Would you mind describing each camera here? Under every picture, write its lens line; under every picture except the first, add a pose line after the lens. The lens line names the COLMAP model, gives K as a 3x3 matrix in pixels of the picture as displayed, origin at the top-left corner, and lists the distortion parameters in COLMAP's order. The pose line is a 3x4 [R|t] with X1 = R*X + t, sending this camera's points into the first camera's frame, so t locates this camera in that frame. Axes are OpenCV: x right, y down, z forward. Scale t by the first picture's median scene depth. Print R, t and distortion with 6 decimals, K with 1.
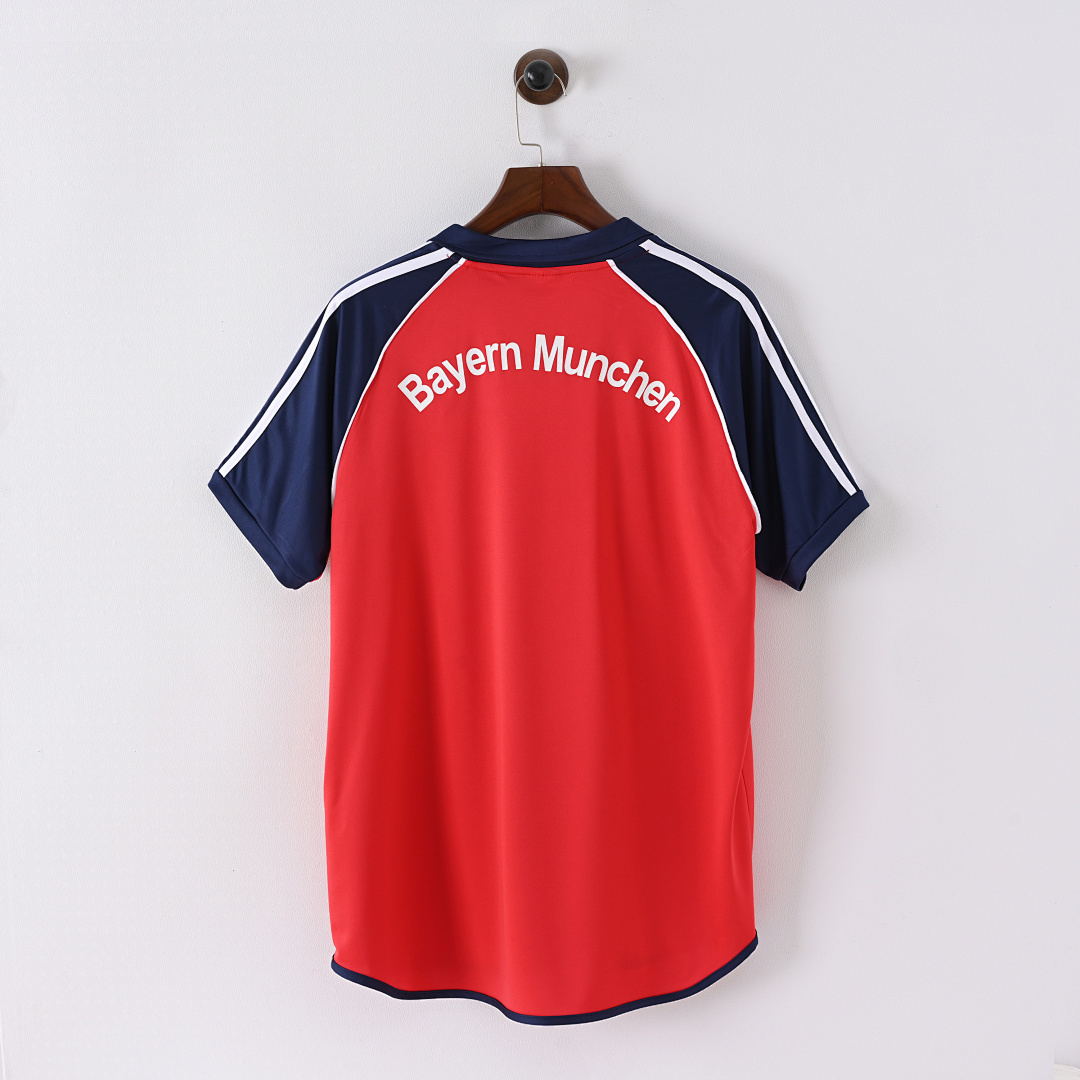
lens RADIAL K [[2453.0, 0, 539.2], [0, 2453.0, 541.9], [0, 0, 1]] dist [0.049695, 0.000000]
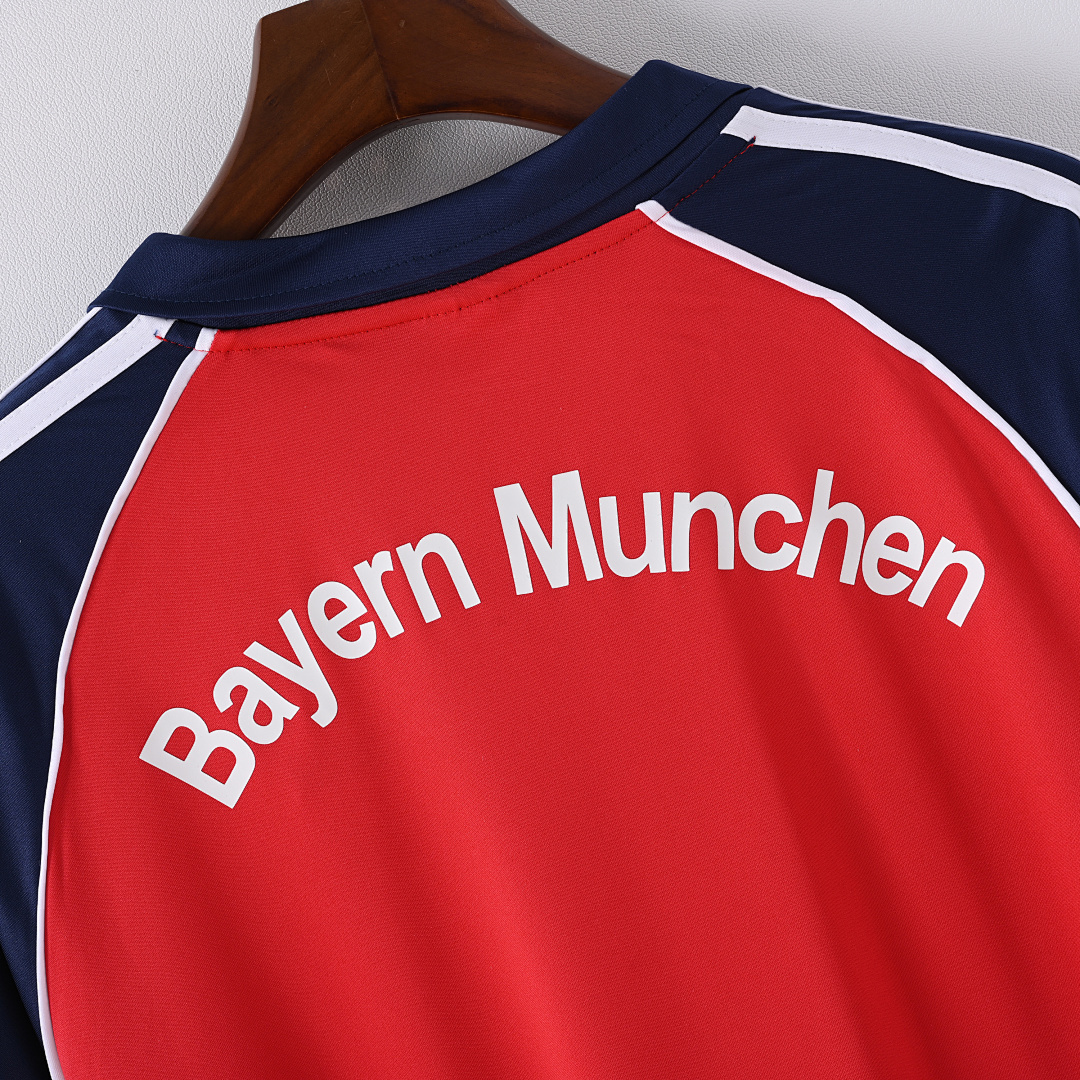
lens RADIAL K [[2453.0, 0, 538.7], [0, 2453.0, 538.0], [0, 0, 1]] dist [0.049695, 0.000000]
pose [[0.957125, -0.285636, -0.048214, 0.018260], [0.283595, 0.957886, -0.045031, -0.061943], [0.059046, 0.029427, 0.997821, 0.675549]]
